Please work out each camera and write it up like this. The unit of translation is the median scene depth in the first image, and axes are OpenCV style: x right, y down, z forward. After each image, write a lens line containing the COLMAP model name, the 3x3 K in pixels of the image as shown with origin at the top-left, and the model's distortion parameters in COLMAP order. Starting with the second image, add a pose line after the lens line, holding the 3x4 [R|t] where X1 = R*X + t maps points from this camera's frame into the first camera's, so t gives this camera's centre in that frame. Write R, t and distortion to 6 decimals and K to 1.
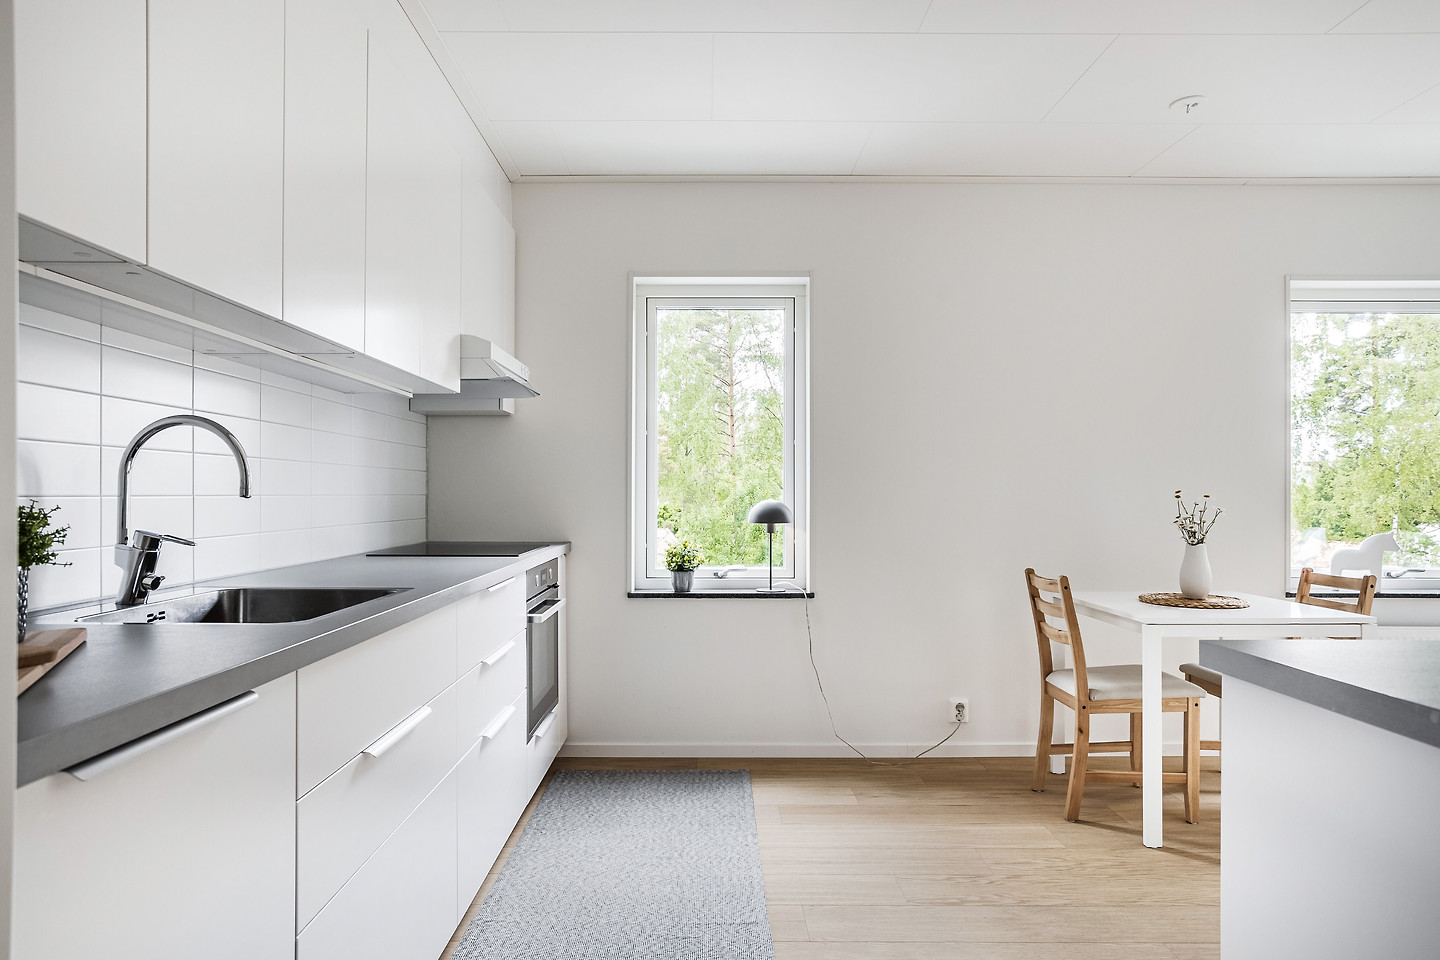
lens RADIAL K [[850.5, 0, 716.9], [0, 850.5, 506.1], [0, 0, 1]] dist [-0.004340, 0.001434]
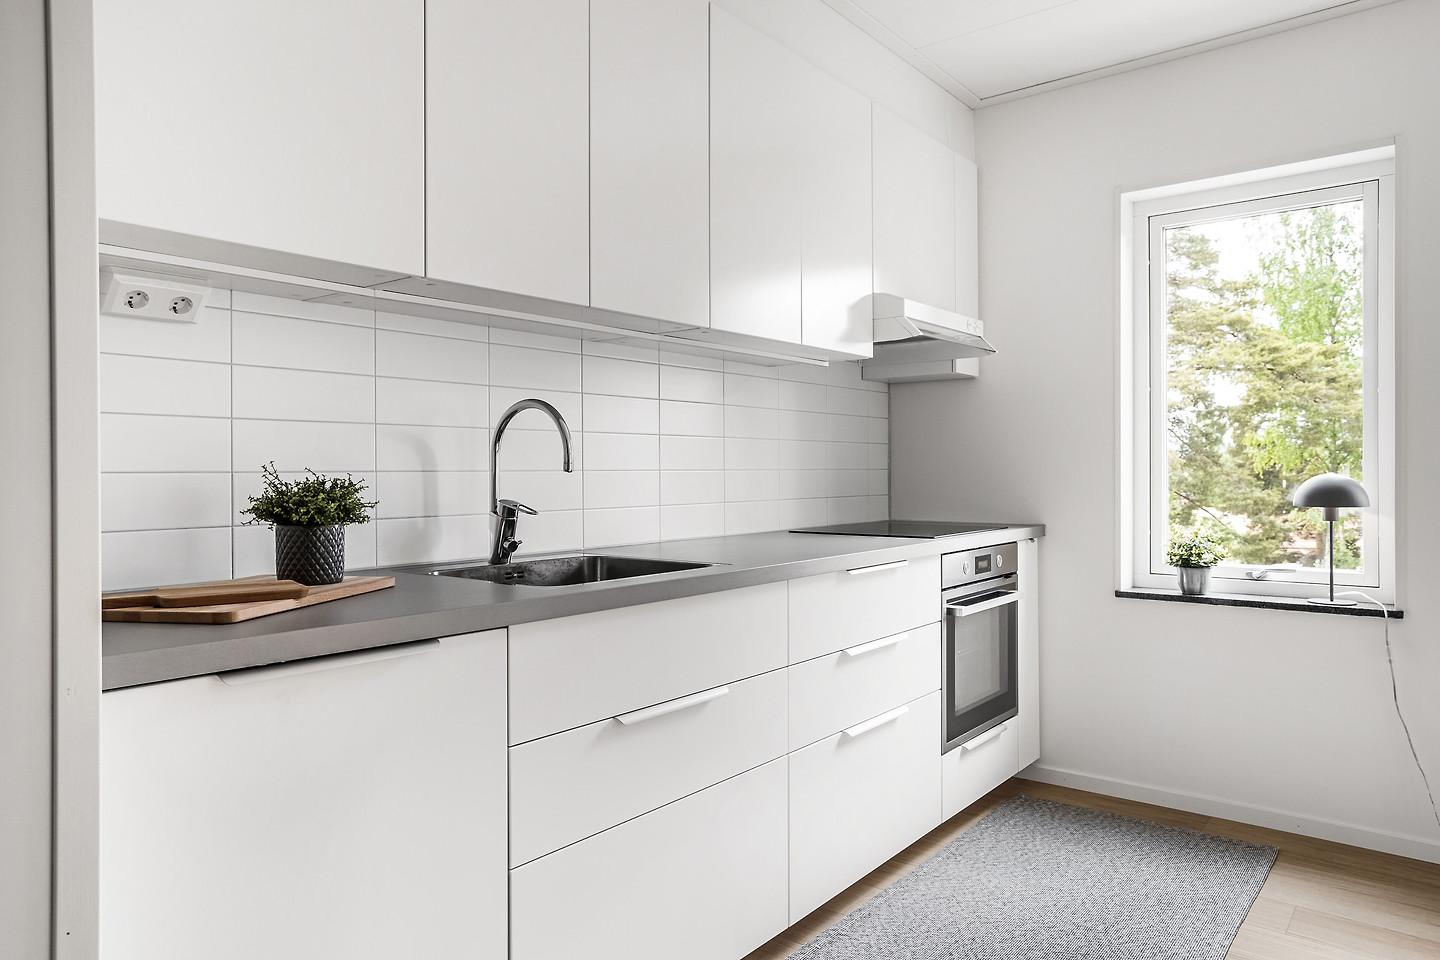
lens RADIAL K [[960.2, 0, 720.0], [0, 960.2, 480.0], [0, 0, 1]] dist [-0.036556, 0.057671]
pose [[0.784990, 0.001555, -0.619506, 0.170012], [-0.003222, 0.999994, -0.001573, 0.000858], [0.619500, 0.003231, 0.784990, 0.071355]]
